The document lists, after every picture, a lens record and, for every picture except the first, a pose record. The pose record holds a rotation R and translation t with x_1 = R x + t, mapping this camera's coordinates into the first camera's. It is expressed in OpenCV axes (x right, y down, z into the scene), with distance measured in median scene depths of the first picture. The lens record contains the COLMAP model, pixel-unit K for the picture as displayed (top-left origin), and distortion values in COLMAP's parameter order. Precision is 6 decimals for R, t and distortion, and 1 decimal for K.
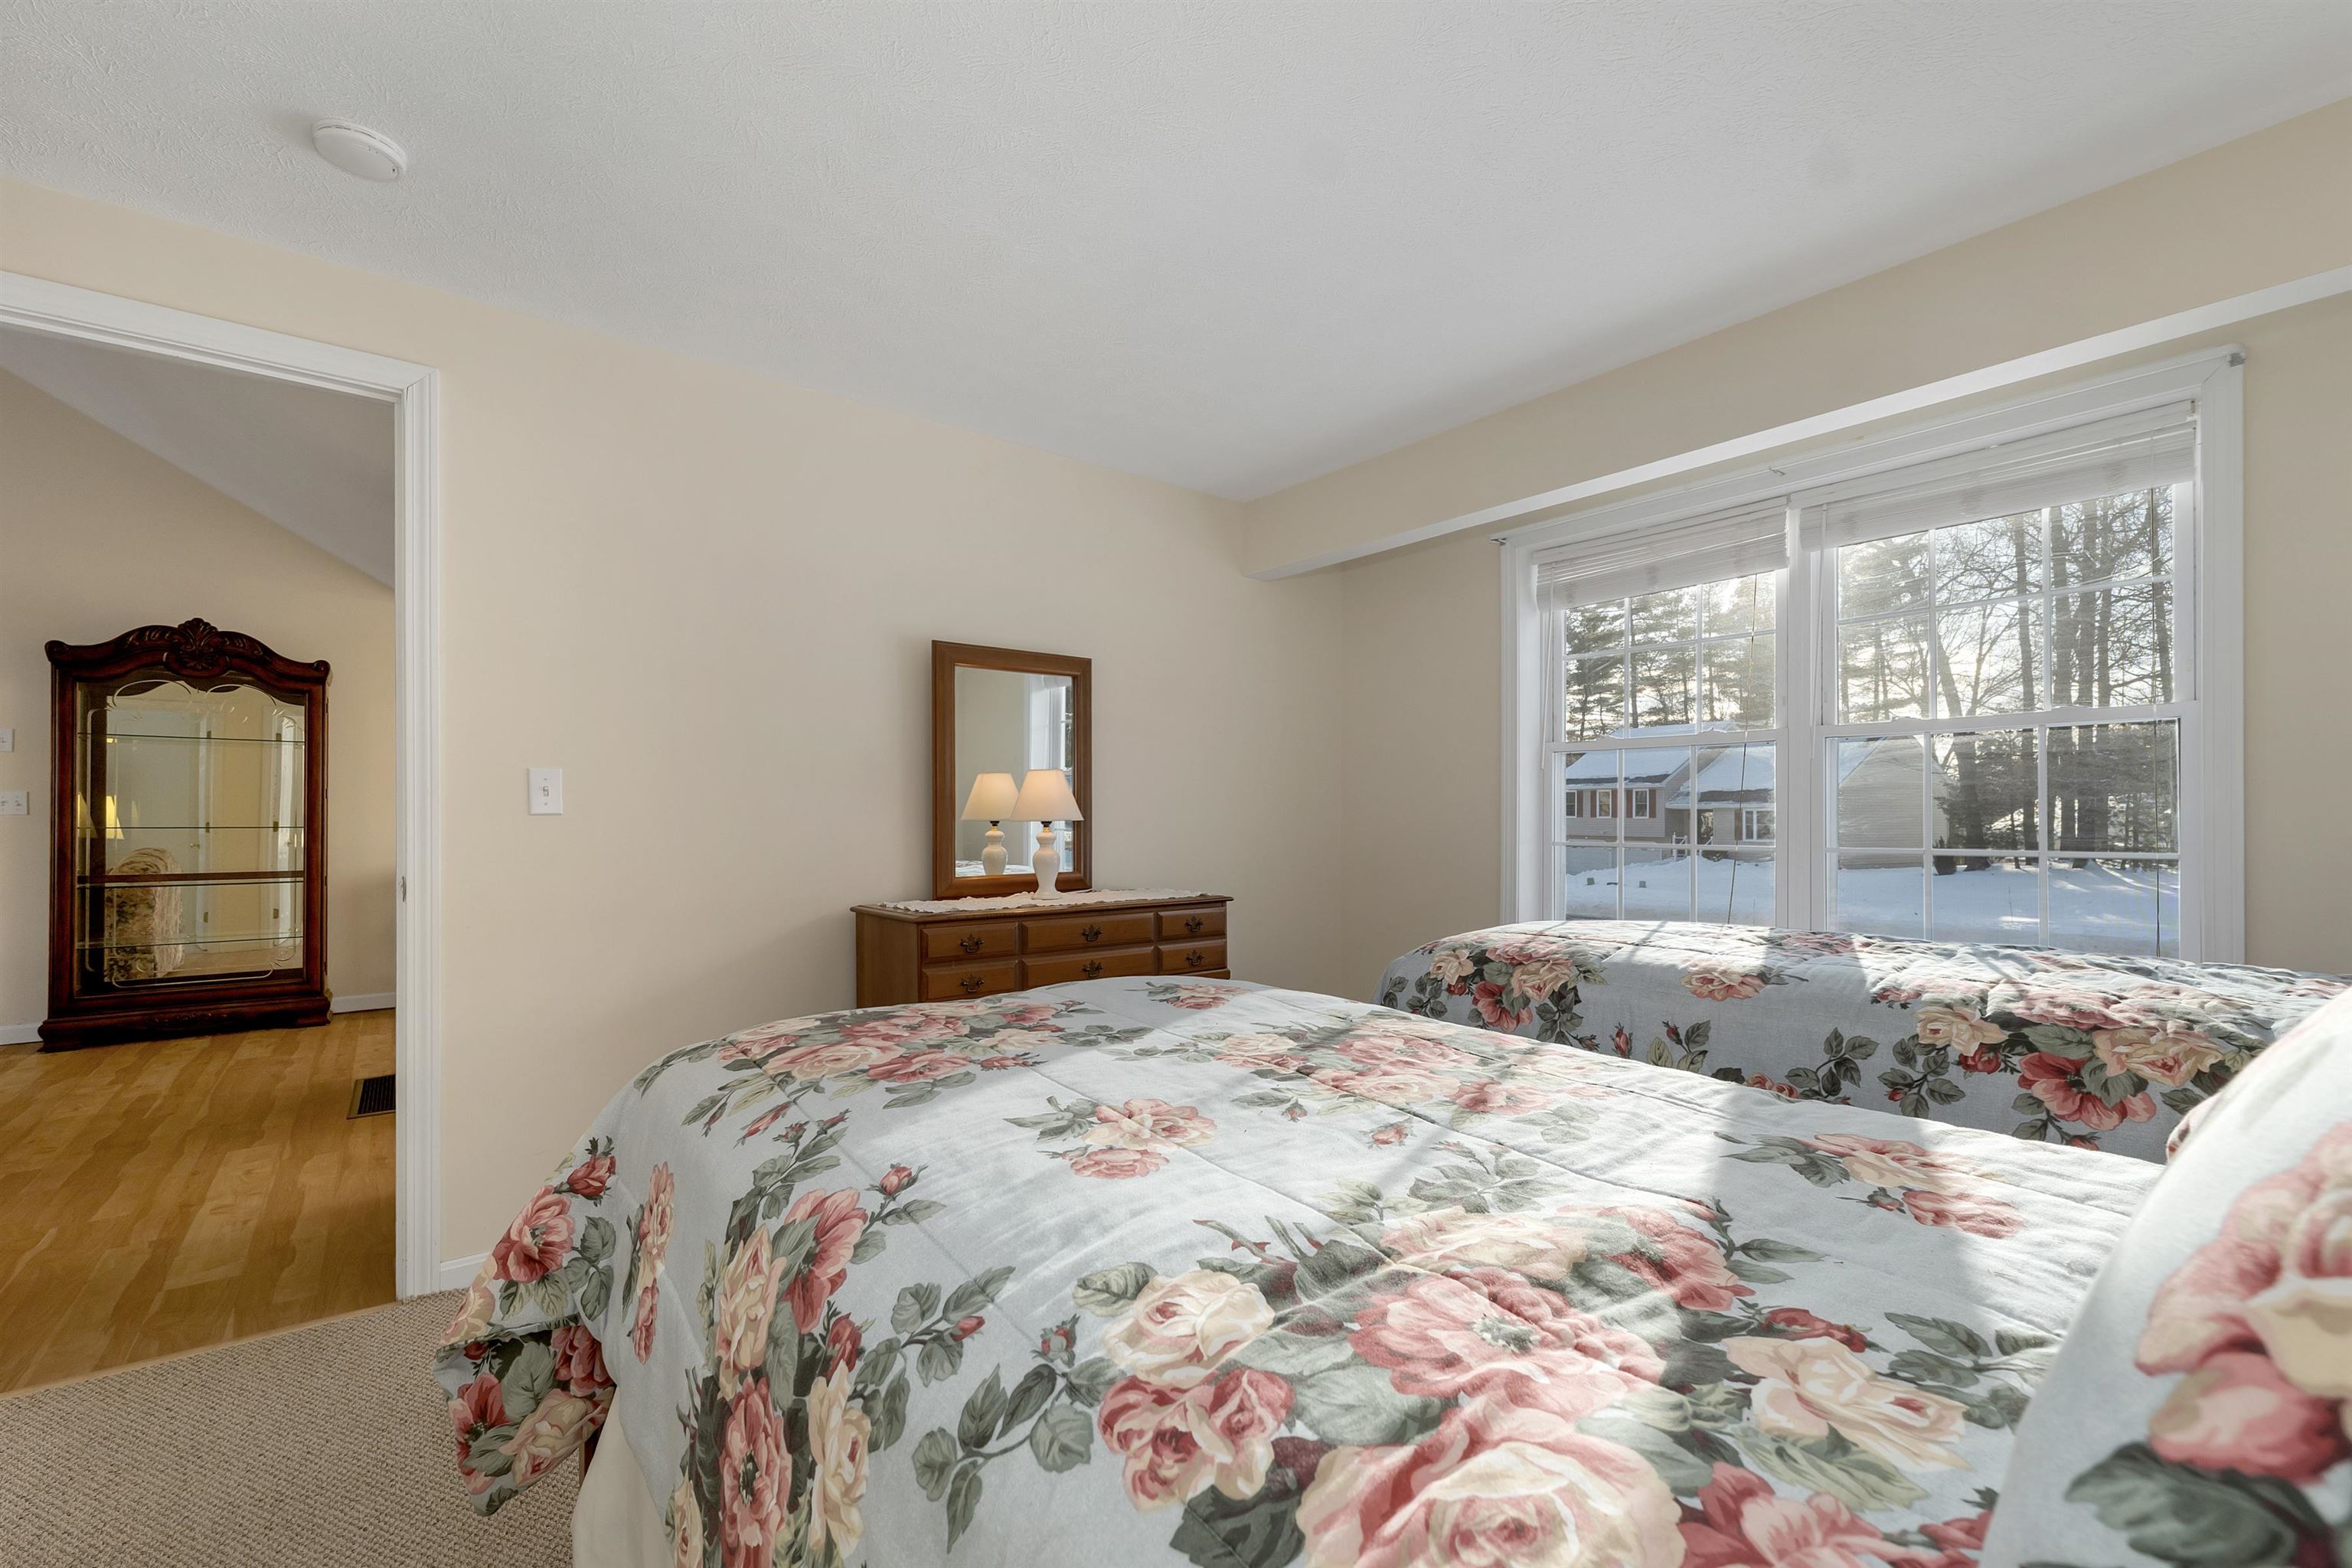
lens RADIAL K [[985.0, 0, 1166.5], [0, 985.0, 796.4], [0, 0, 1]] dist [0.000143, -0.000141]
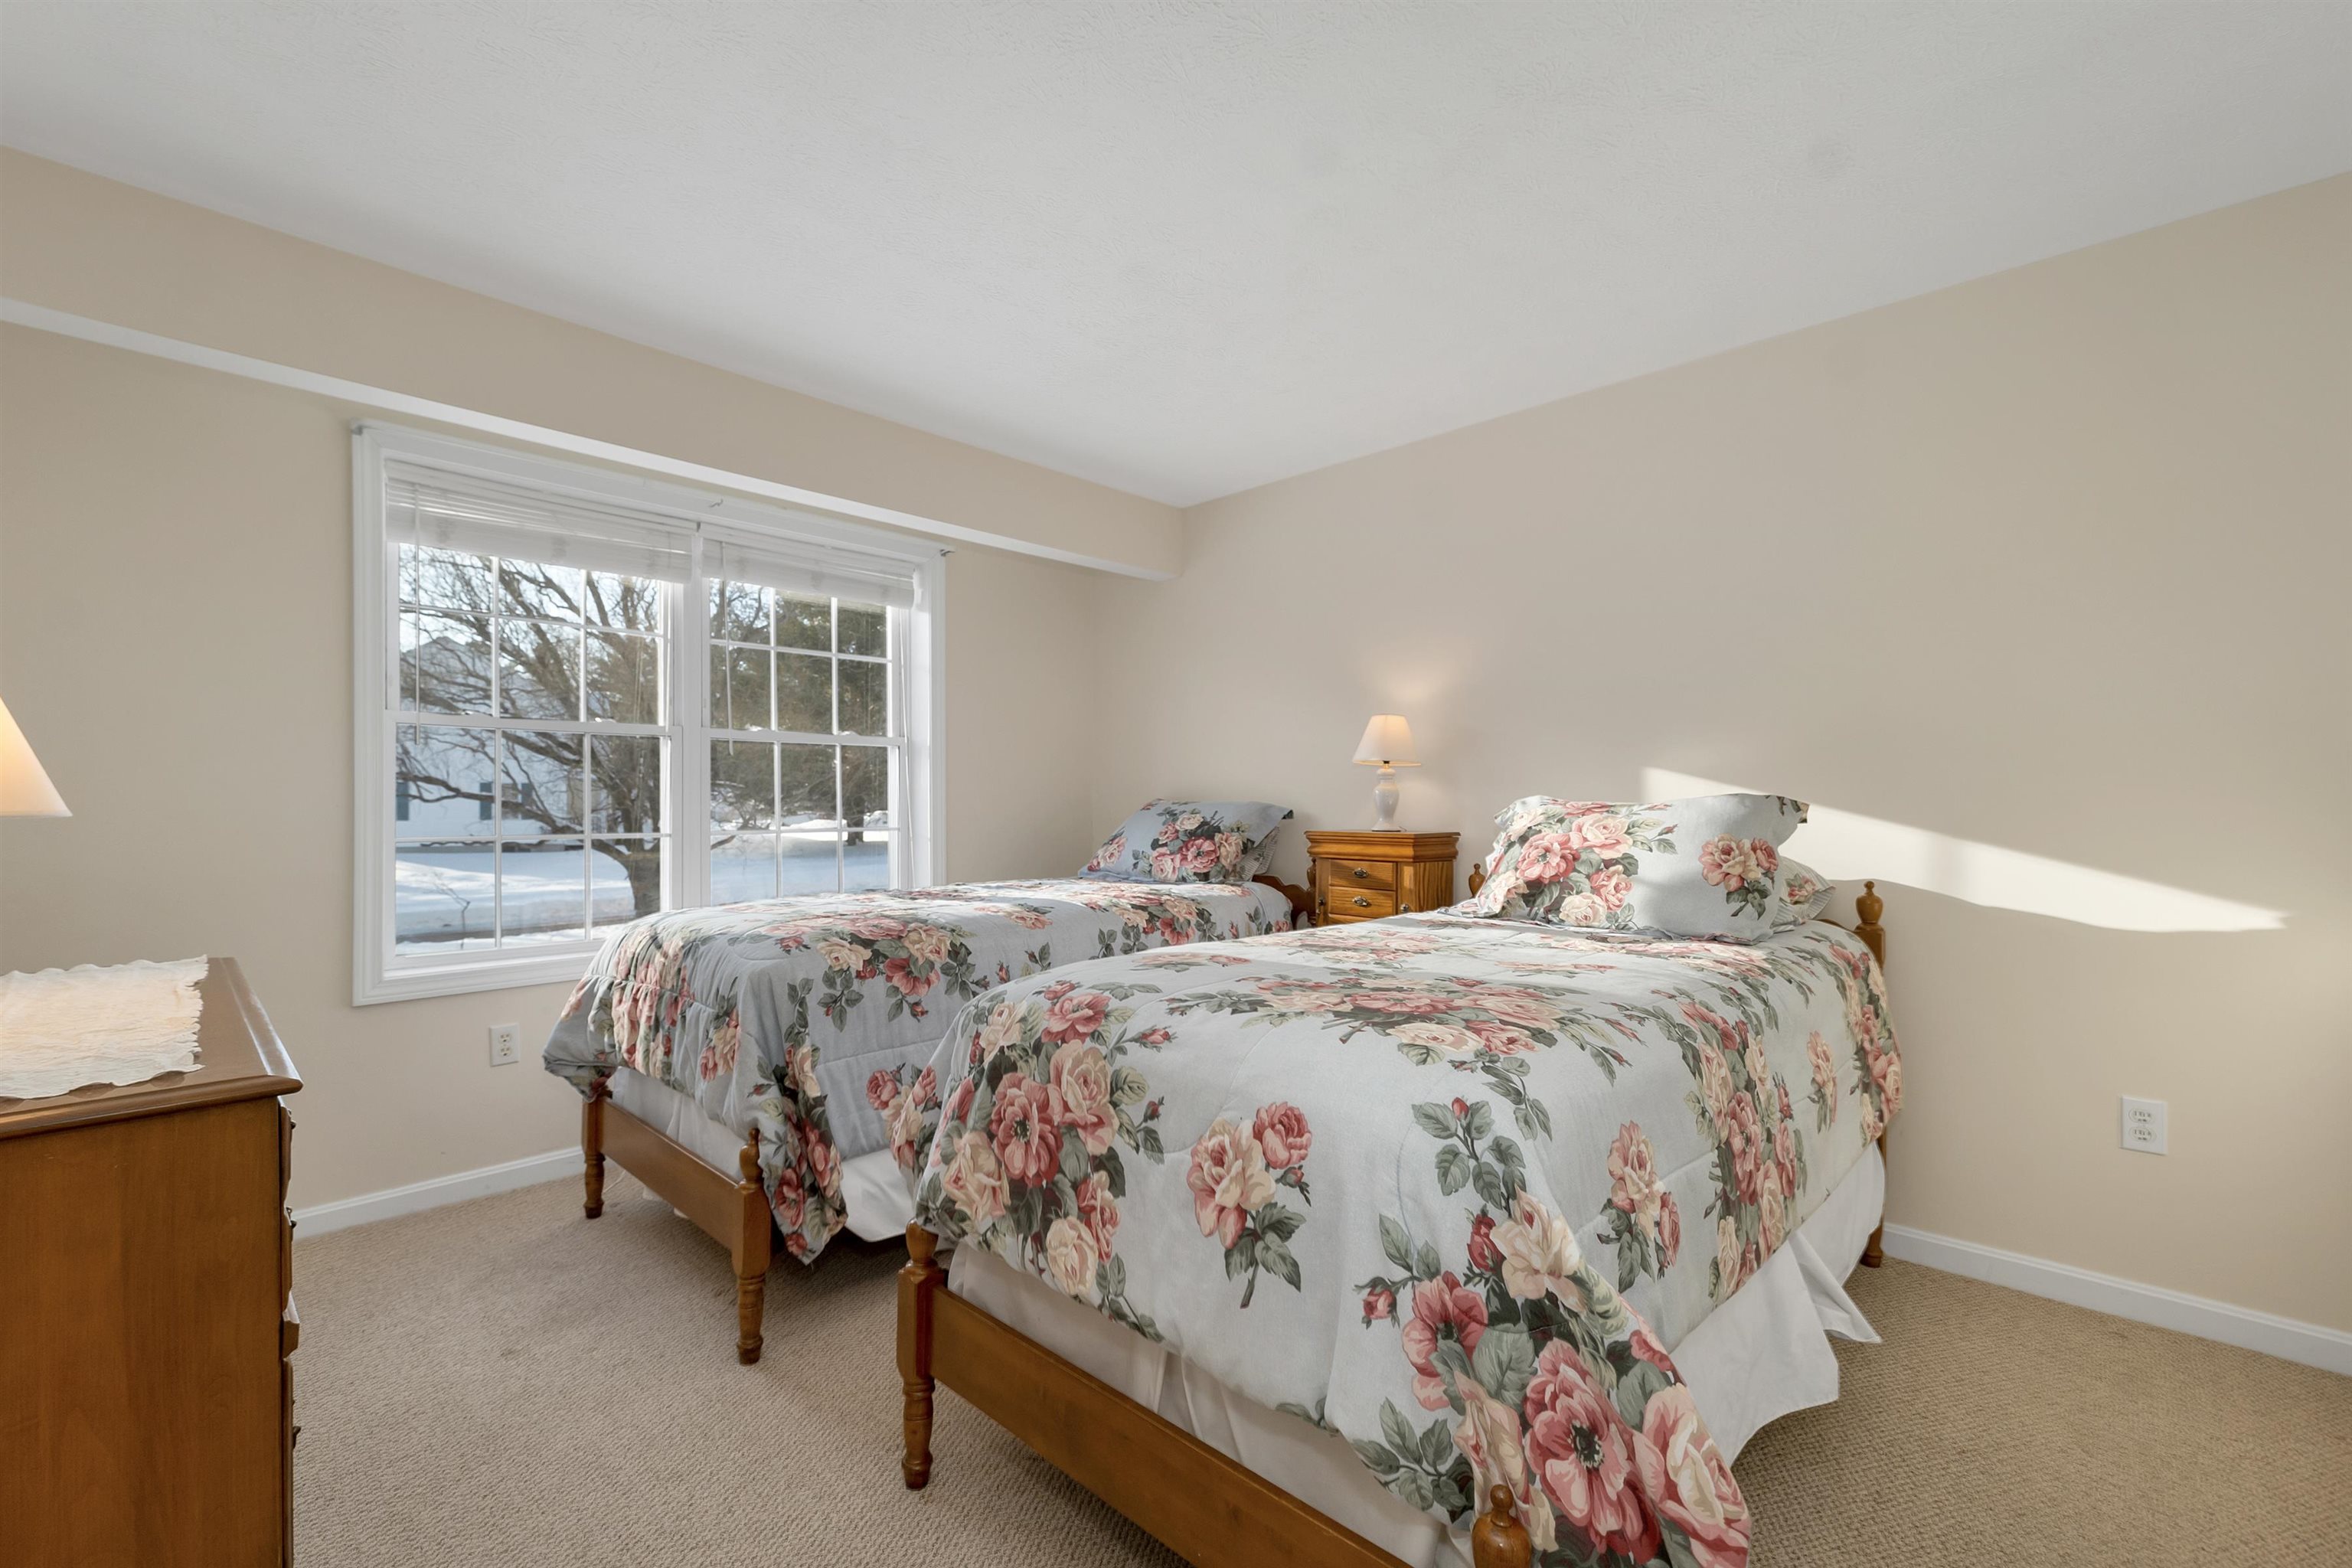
lens RADIAL K [[985.0, 0, 1166.5], [0, 985.0, 796.4], [0, 0, 1]] dist [0.000143, -0.000141]
pose [[-0.133931, 0.011819, 0.990920, -0.823325], [-0.012365, 0.999831, -0.013597, 0.024726], [-0.990914, -0.014074, -0.133762, 0.902678]]
